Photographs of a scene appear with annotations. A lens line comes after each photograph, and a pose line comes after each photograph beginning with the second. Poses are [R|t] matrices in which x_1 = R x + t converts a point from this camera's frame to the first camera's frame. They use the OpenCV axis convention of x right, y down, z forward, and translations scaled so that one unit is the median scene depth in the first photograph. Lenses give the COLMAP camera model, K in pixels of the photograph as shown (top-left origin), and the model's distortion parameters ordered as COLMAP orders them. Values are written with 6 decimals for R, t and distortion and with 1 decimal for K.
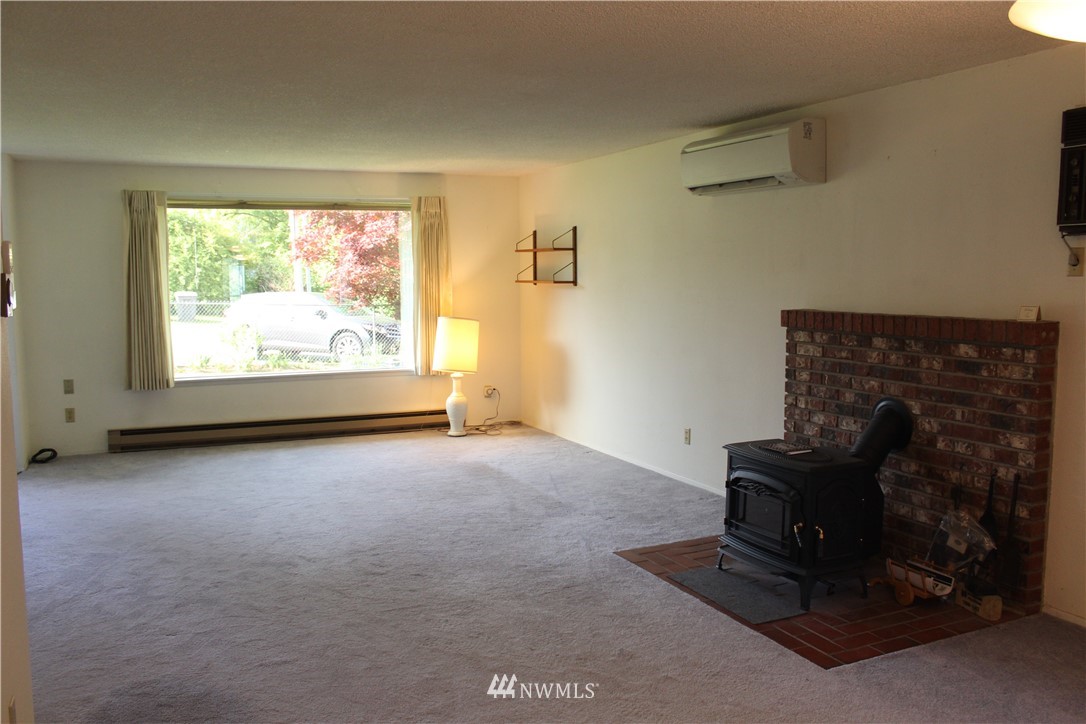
lens RADIAL K [[907.6, 0, 546.2], [0, 907.6, 361.1], [0, 0, 1]] dist [-0.158447, 0.129500]
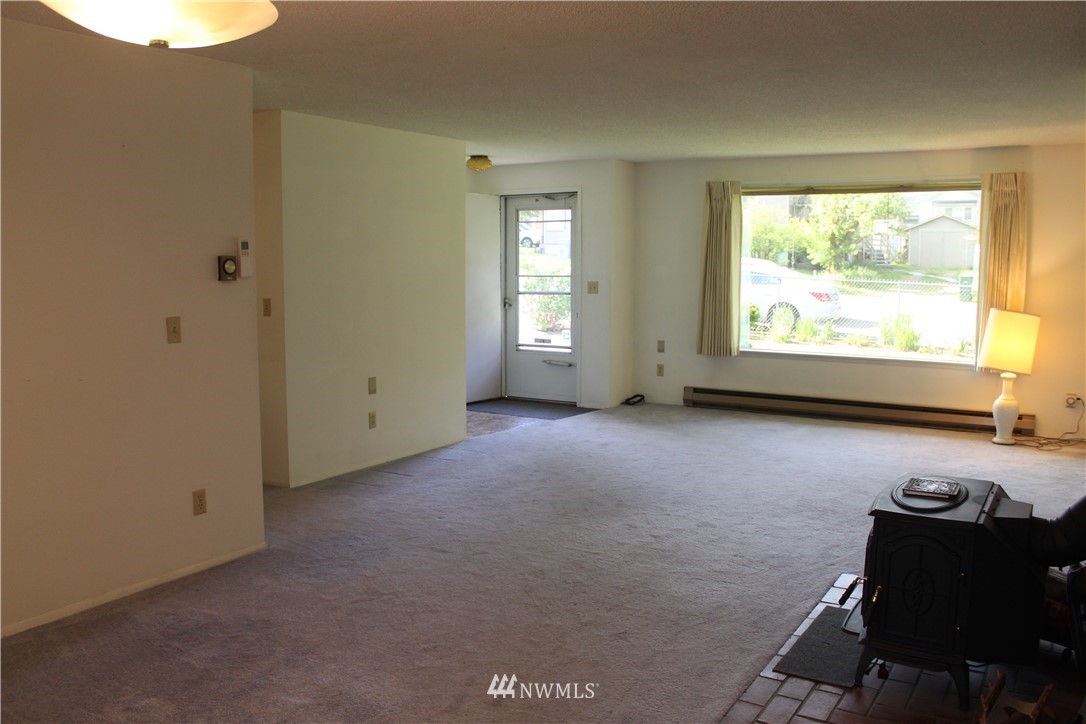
lens RADIAL K [[907.6, 0, 540.5], [0, 907.6, 364.7], [0, 0, 1]] dist [-0.158447, 0.129500]
pose [[0.550465, 0.103381, -0.828432, 0.389143], [-0.080761, 0.994243, 0.070409, -0.019861], [0.830943, 0.028147, 0.555646, 0.159750]]
